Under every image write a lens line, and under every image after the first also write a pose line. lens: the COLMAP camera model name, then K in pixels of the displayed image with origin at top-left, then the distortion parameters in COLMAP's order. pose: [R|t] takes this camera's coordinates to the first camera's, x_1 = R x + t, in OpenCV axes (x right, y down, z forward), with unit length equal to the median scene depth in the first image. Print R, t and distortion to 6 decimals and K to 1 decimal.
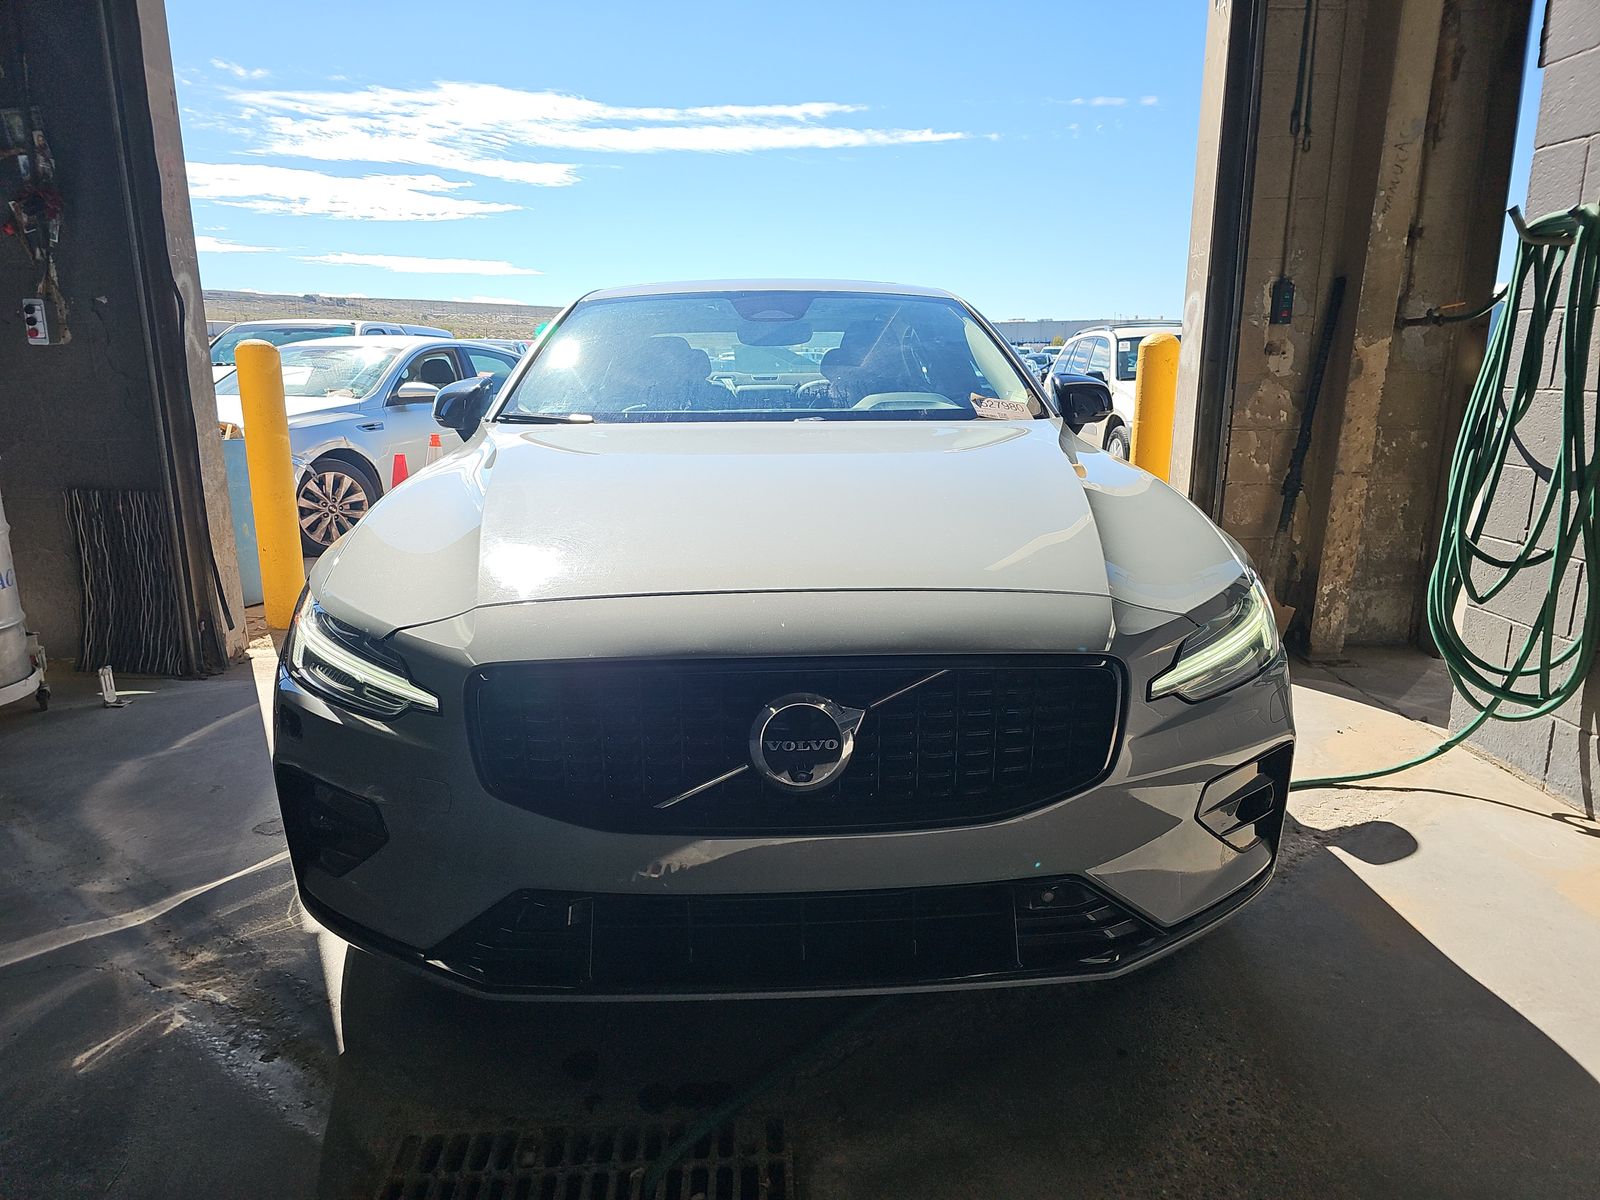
lens RADIAL K [[1073.0, 0, 800.0], [0, 1073.0, 600.0], [0, 0, 1]] dist [0.032201, -0.019363]
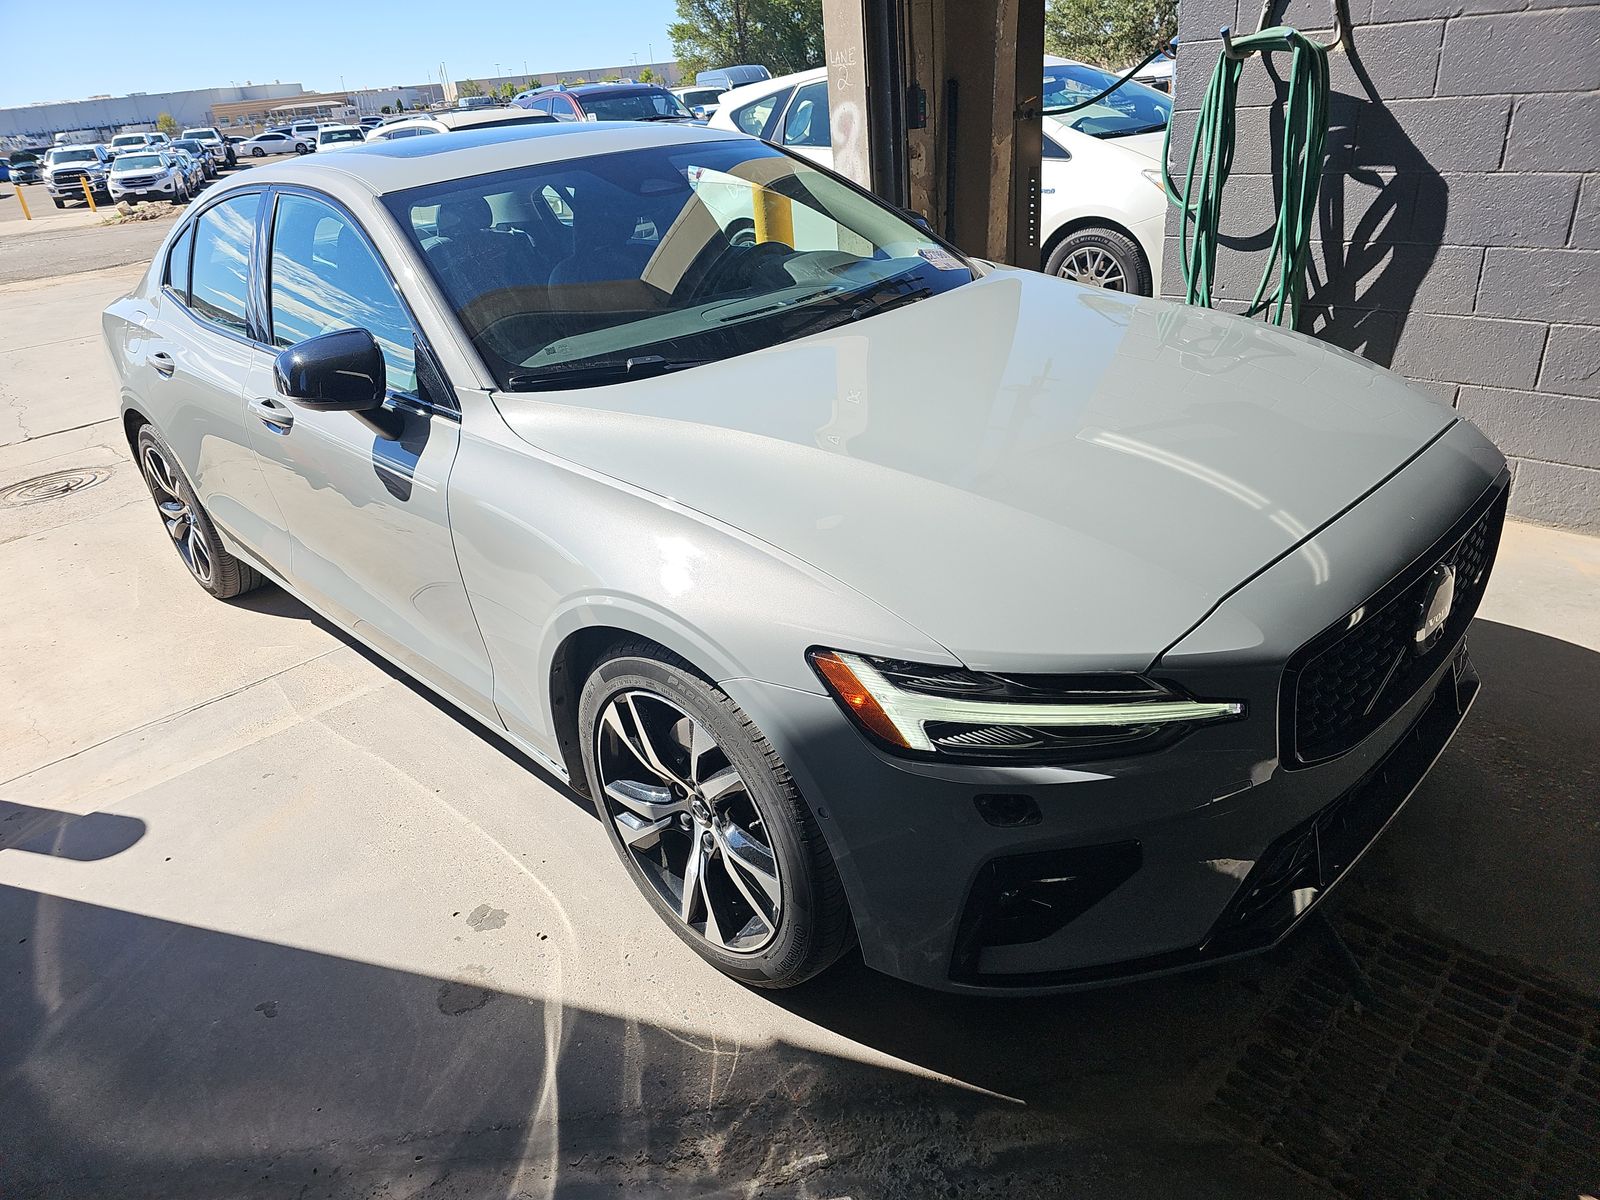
lens RADIAL K [[1073.0, 0, 800.0], [0, 1073.0, 600.0], [0, 0, 1]] dist [0.032201, -0.019363]
pose [[0.740517, -0.347486, 0.575230, -0.535808], [0.229930, 0.935293, 0.268995, -0.159296], [-0.631480, -0.066933, 0.772498, 0.244234]]
